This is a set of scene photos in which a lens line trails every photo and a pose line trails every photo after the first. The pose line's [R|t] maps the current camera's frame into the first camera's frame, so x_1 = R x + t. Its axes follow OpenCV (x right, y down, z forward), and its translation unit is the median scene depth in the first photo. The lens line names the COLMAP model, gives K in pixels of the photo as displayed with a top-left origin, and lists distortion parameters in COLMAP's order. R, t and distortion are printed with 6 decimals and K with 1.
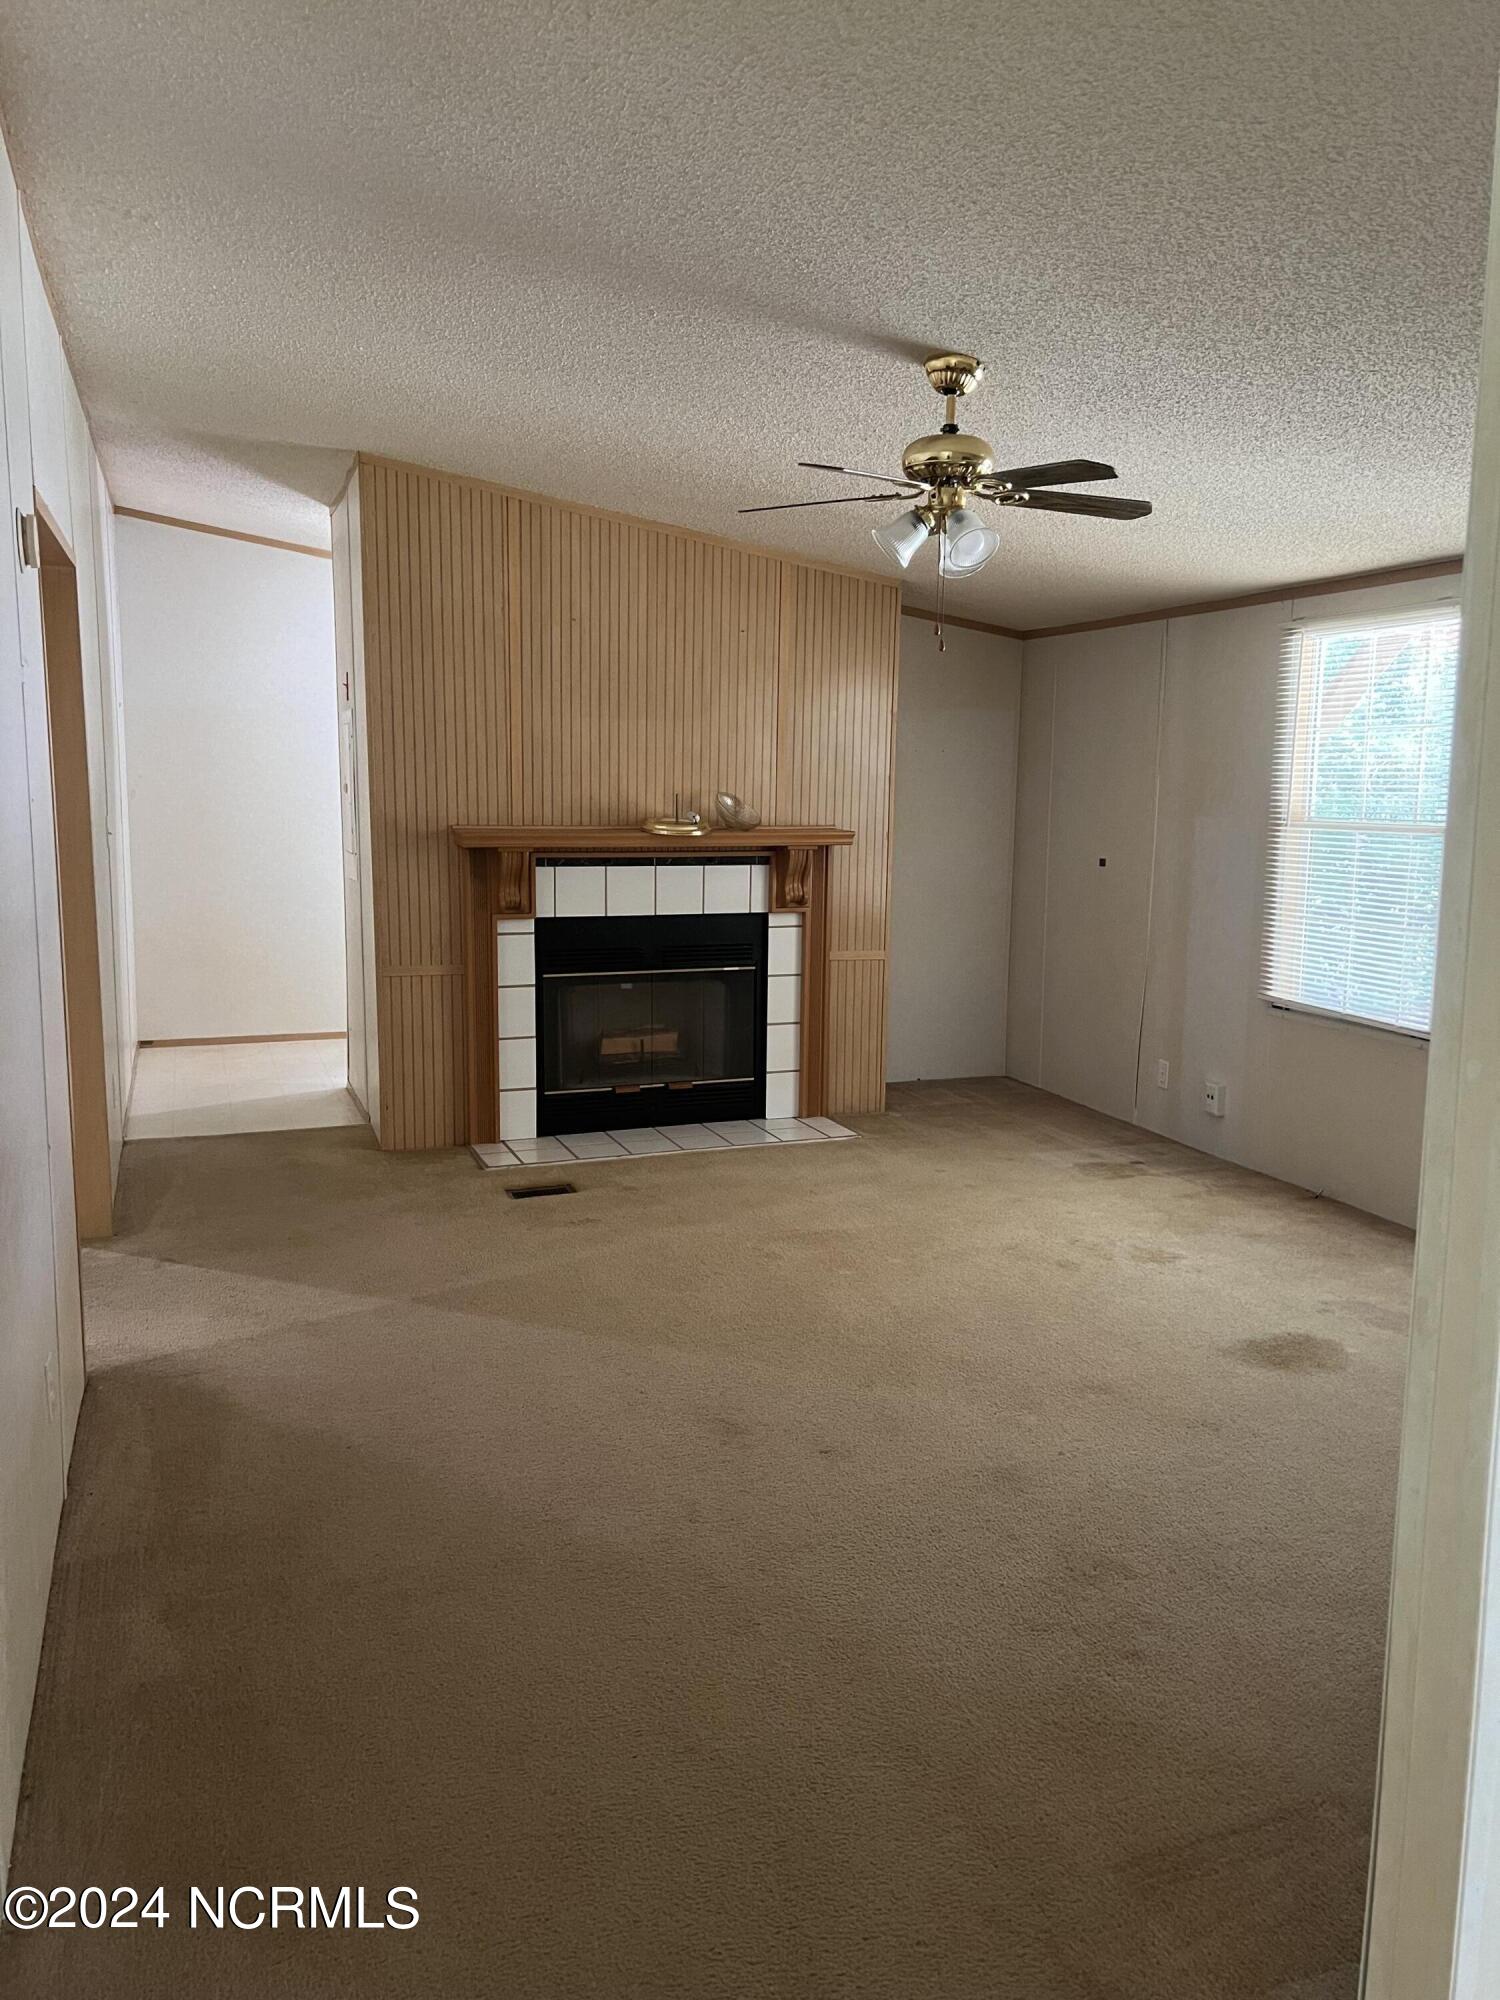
lens RADIAL K [[1498.8, 0, 758.7], [0, 1498.8, 1010.5], [0, 0, 1]] dist [0.056667, -0.069154]
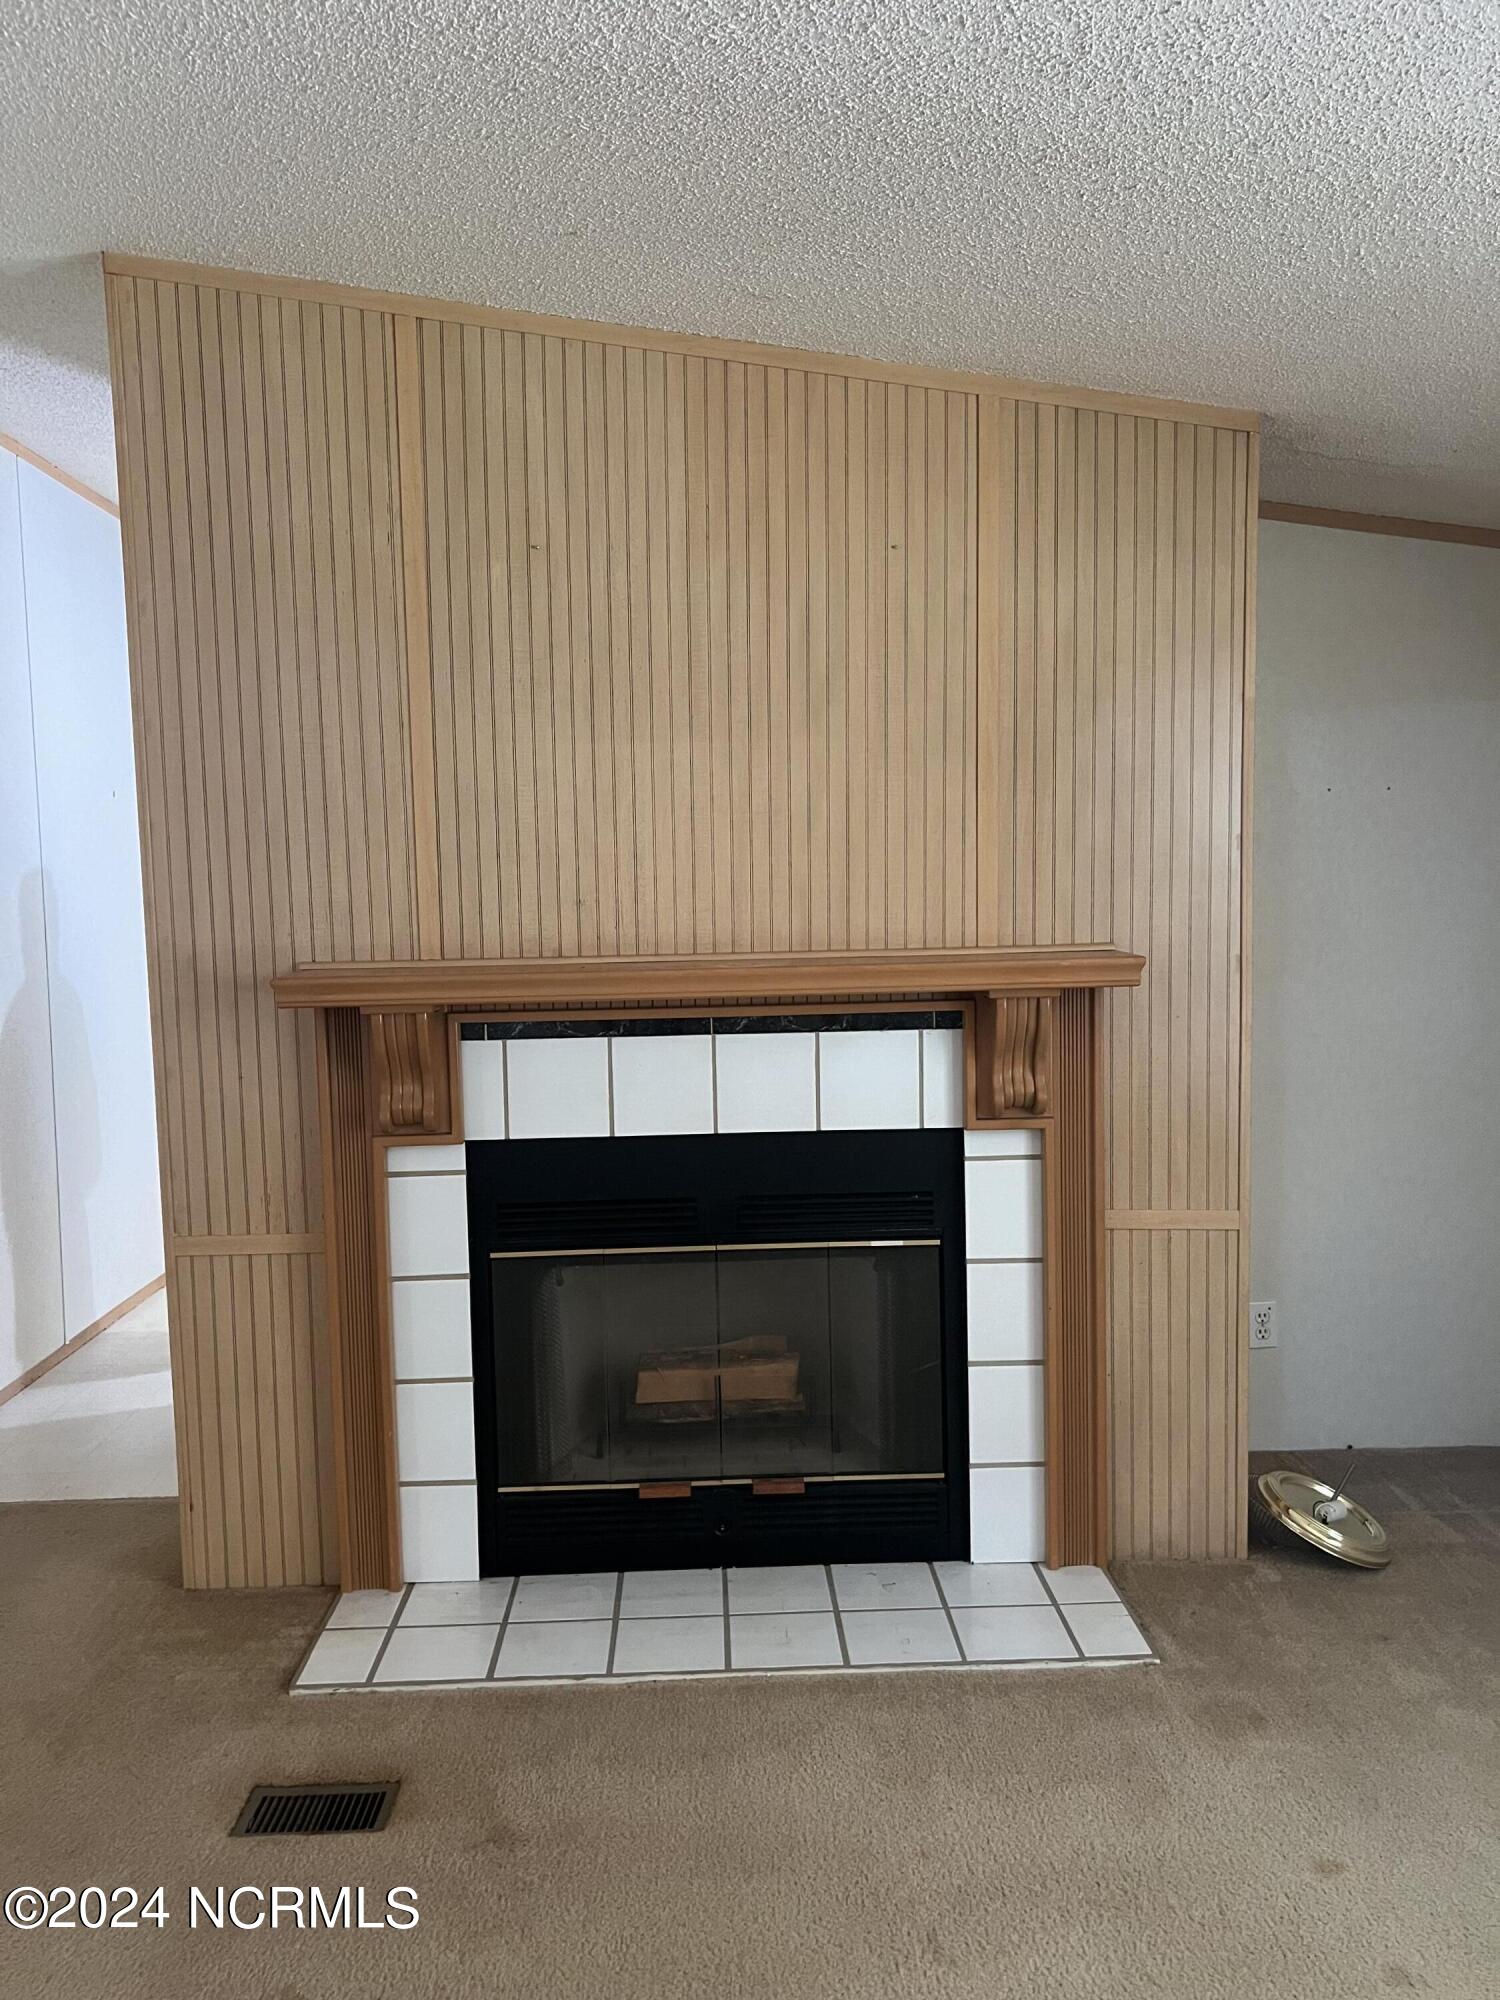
lens RADIAL K [[1498.8, 0, 741.5], [0, 1498.8, 1002.4], [0, 0, 1]] dist [0.056667, -0.069154]
pose [[0.940083, -0.007106, -0.340873, 0.107804], [-0.018285, 0.997293, -0.071215, -0.073632], [0.340456, 0.073181, 0.937408, 0.553853]]
